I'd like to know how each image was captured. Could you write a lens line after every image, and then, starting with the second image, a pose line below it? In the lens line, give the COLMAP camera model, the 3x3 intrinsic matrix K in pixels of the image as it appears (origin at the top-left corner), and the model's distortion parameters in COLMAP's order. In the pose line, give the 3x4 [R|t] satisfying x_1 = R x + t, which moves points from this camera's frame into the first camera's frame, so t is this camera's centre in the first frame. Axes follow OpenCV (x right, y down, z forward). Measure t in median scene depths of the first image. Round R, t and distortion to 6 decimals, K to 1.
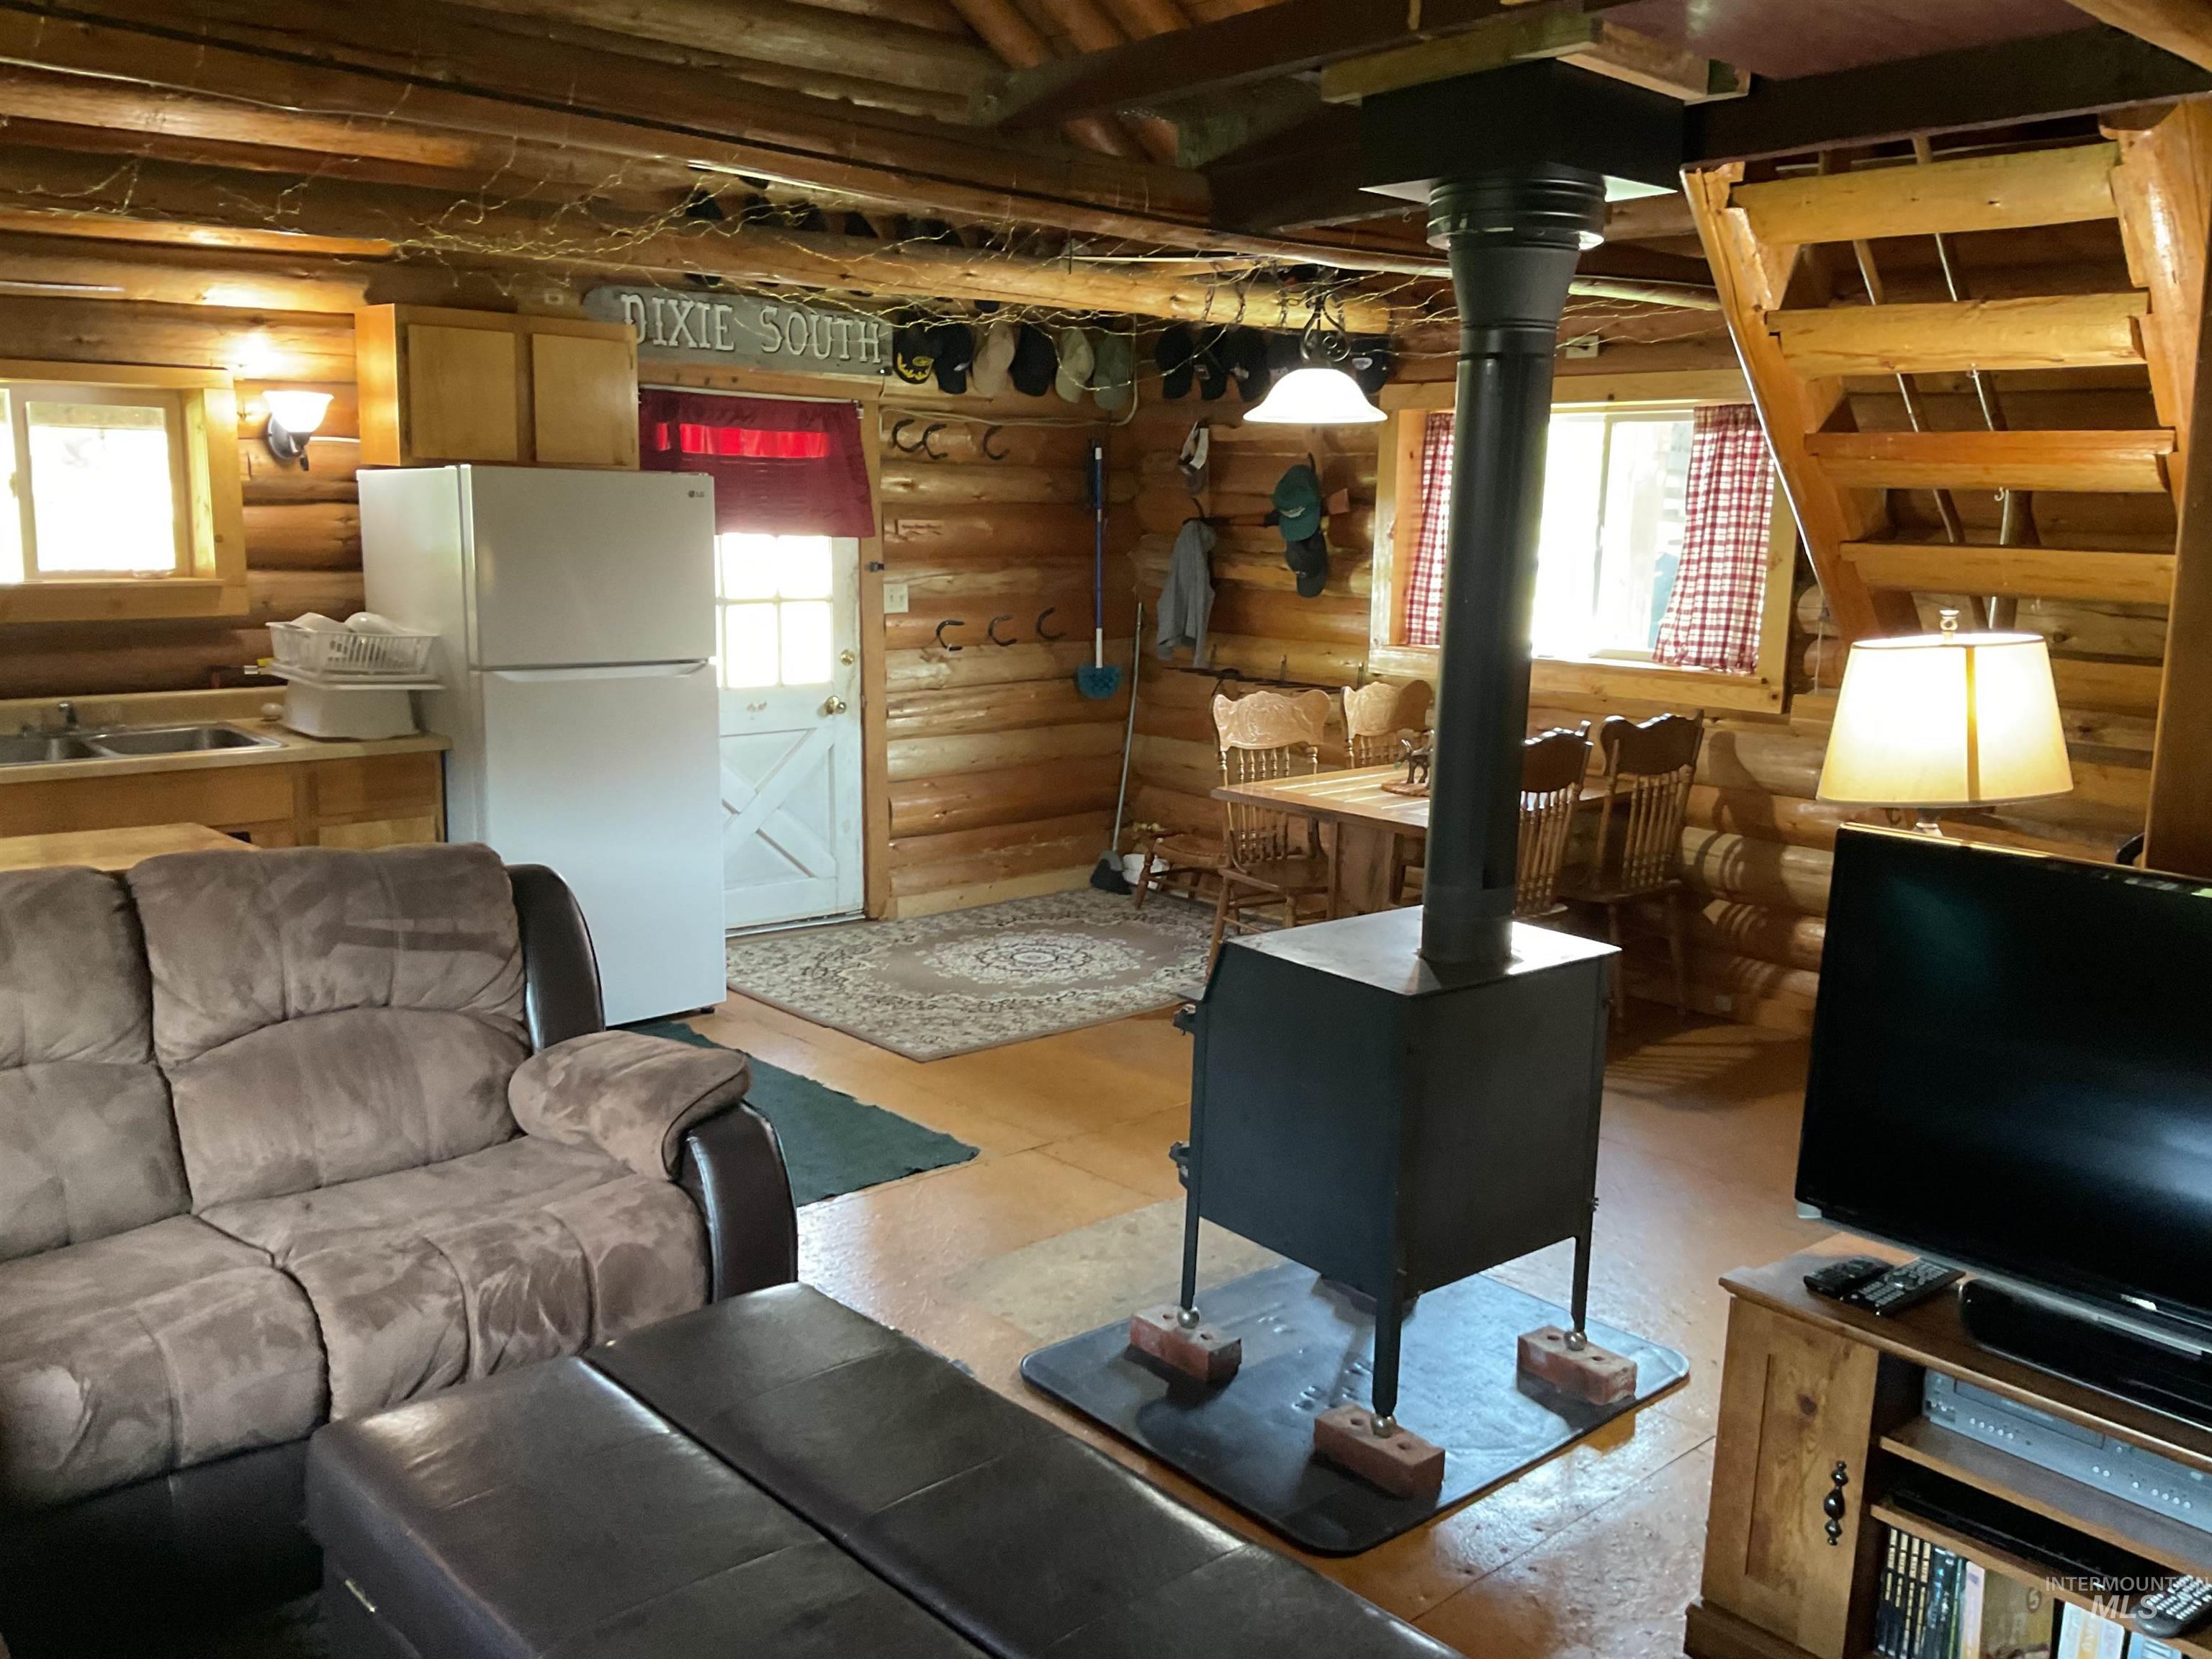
lens RADIAL K [[1807.4, 0, 1091.4], [0, 1807.4, 832.0], [0, 0, 1]] dist [0.107208, -0.208409]
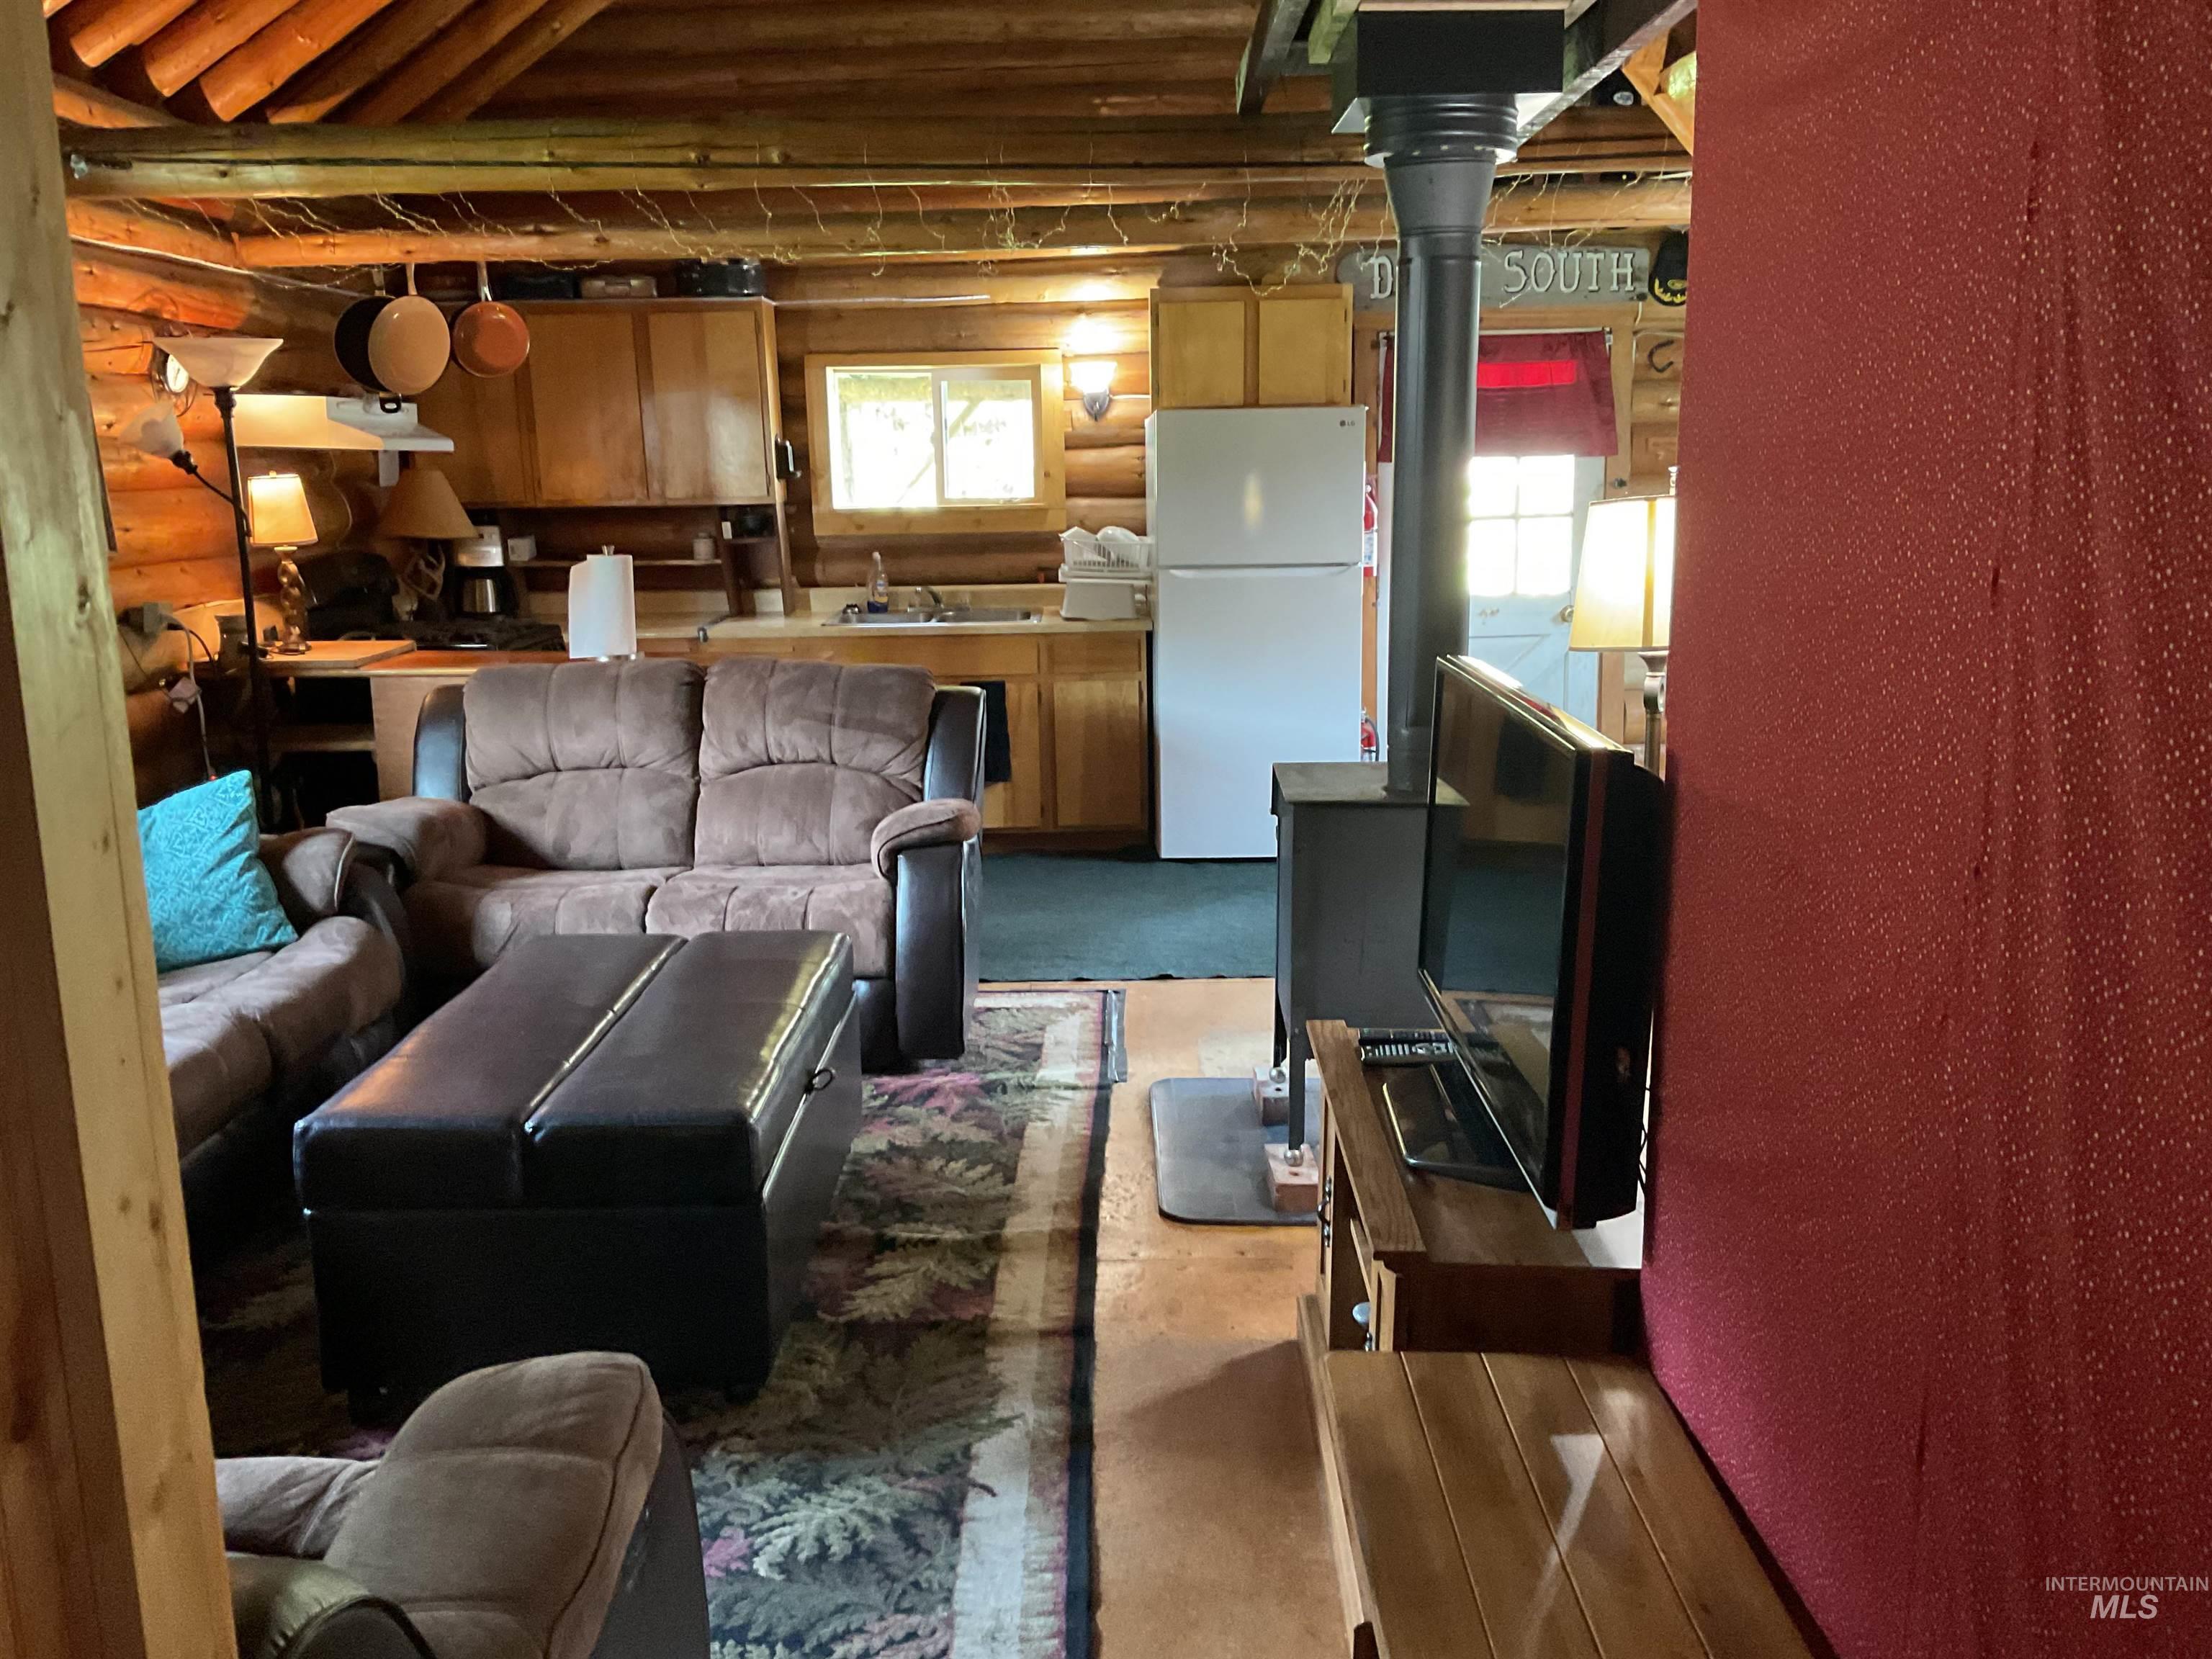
lens RADIAL K [[1807.4, 0, 1091.4], [0, 1807.4, 832.0], [0, 0, 1]] dist [0.107208, -0.208409]
pose [[0.748336, 0.101912, -0.655445, 0.467763], [-0.084957, 0.994715, 0.057666, 0.026718], [0.657857, 0.012531, 0.753038, -0.007544]]
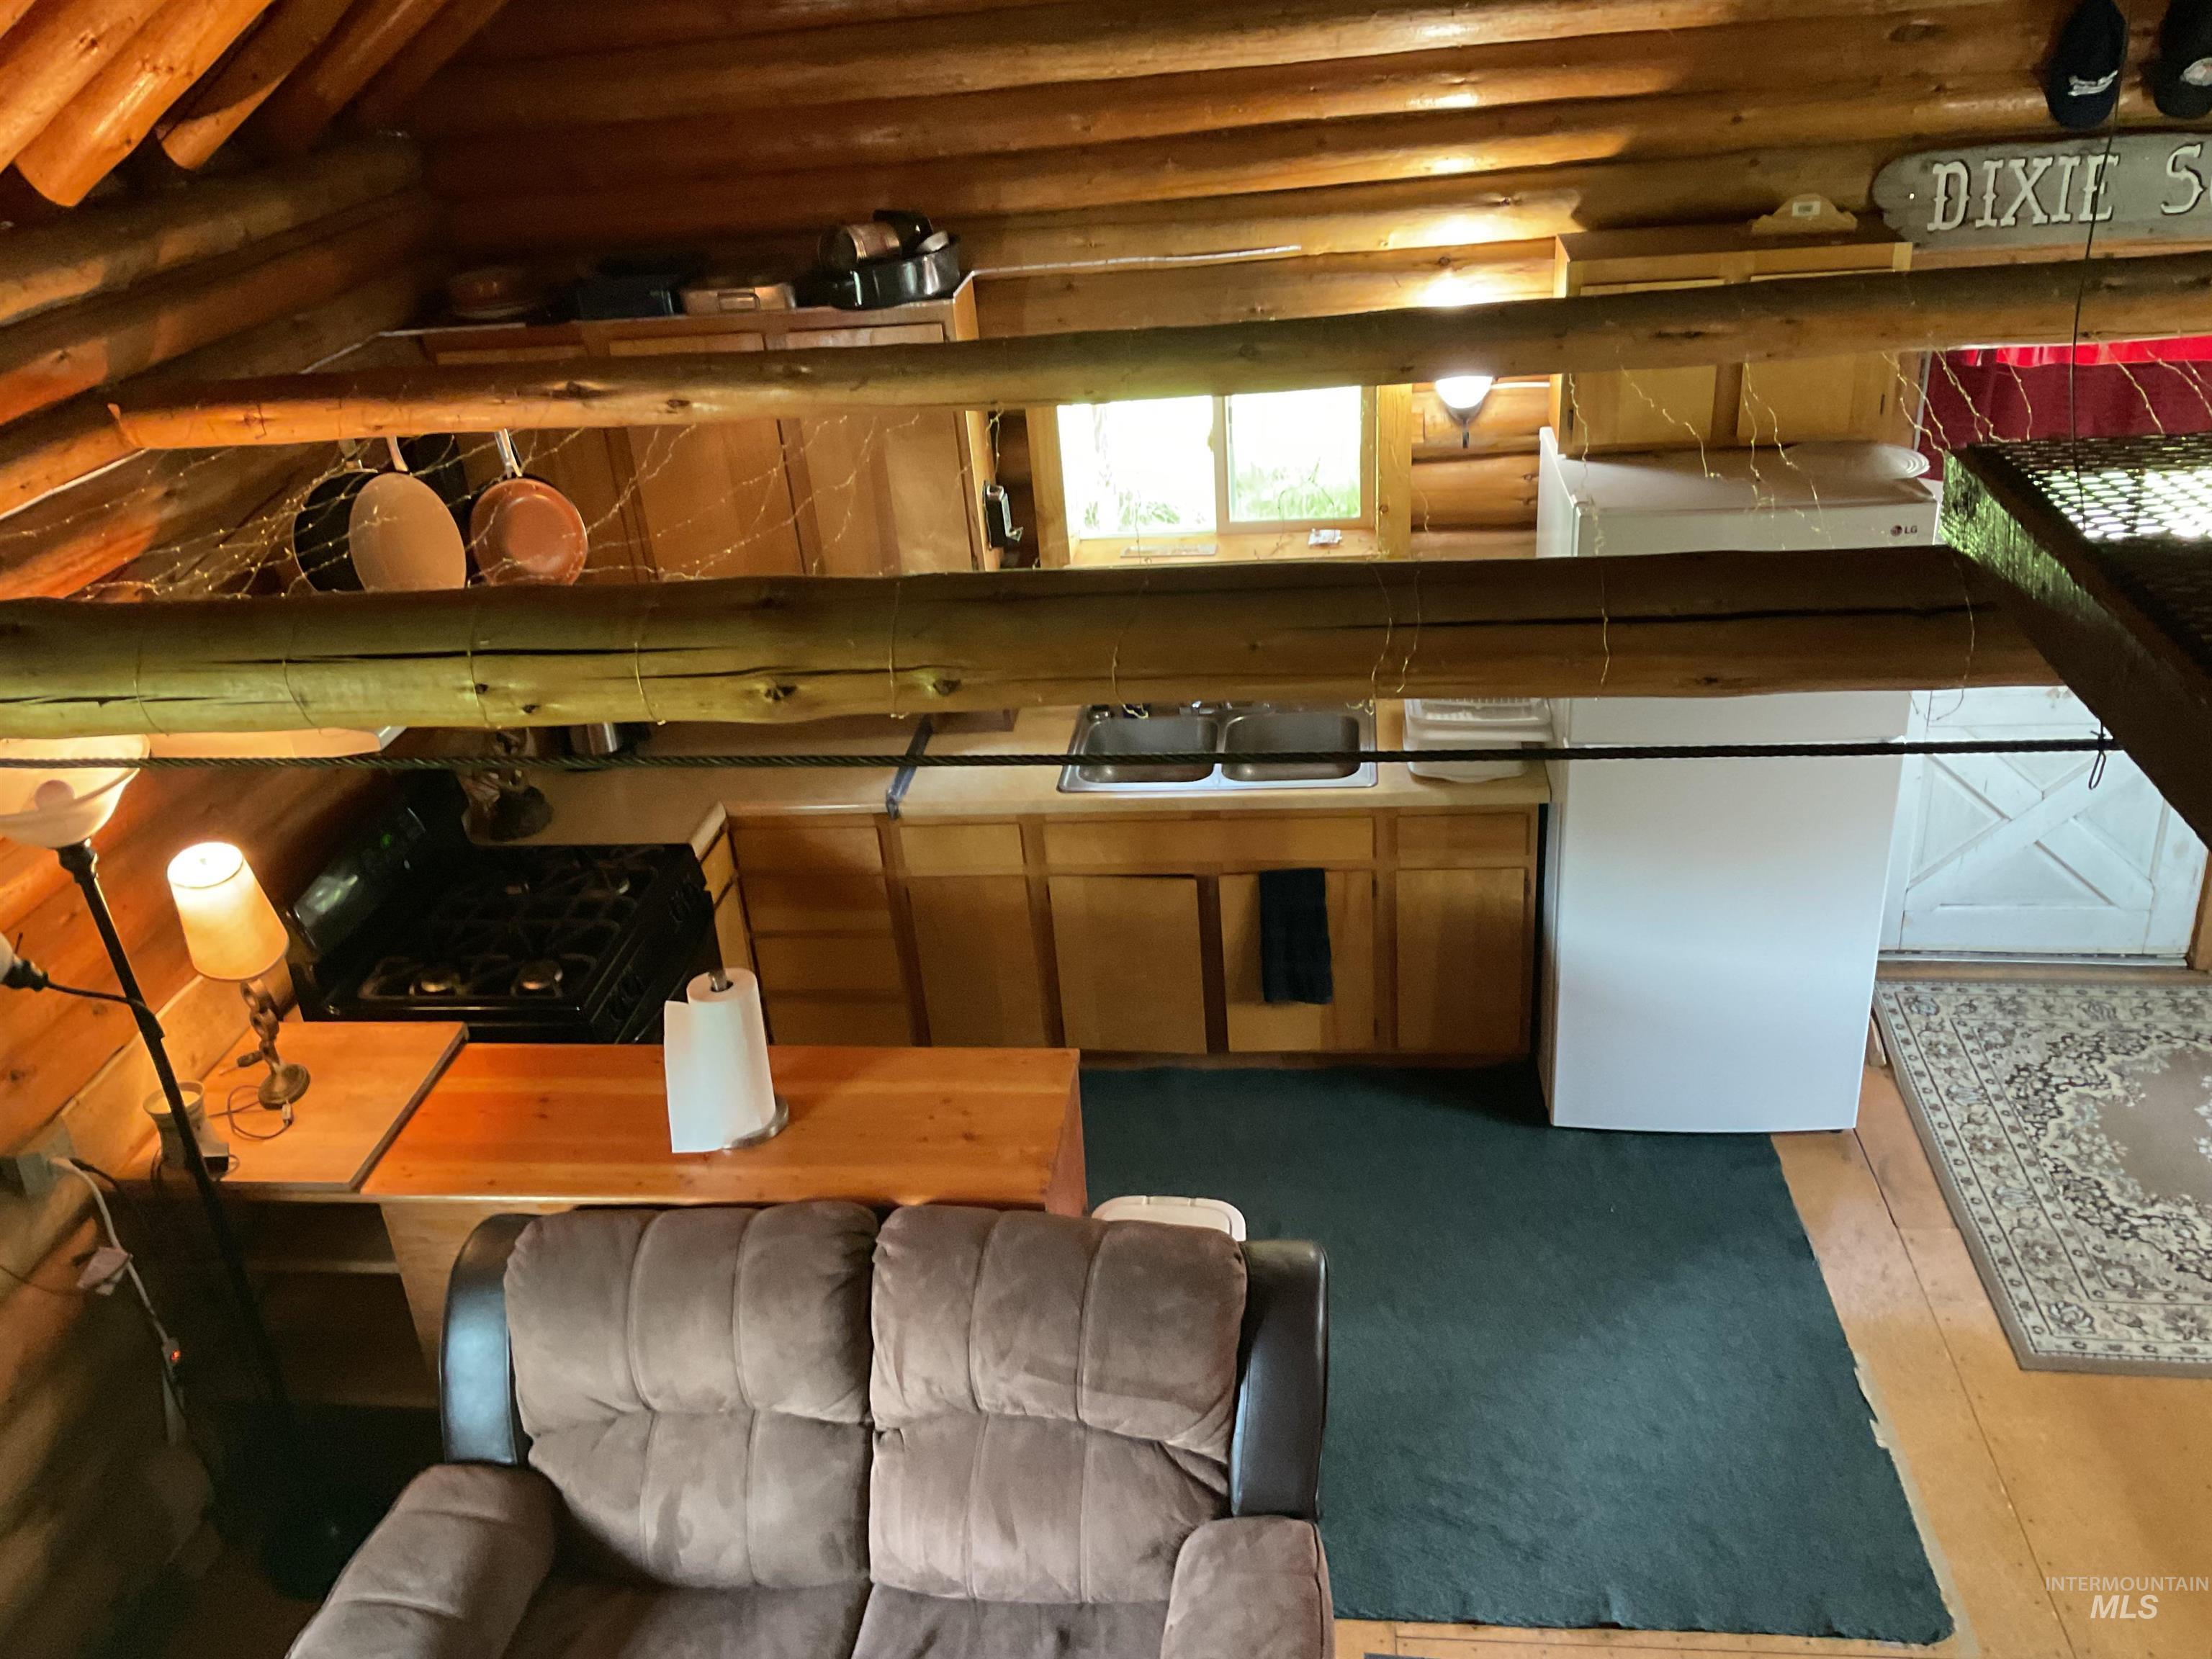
lens RADIAL K [[1807.4, 0, 1091.4], [0, 1807.4, 832.0], [0, 0, 1]] dist [0.107208, -0.208409]
pose [[0.654820, 0.282414, -0.701037, 0.115154], [-0.046623, 0.940889, 0.335490, -0.301585], [0.754345, -0.187001, 0.629280, 0.274786]]
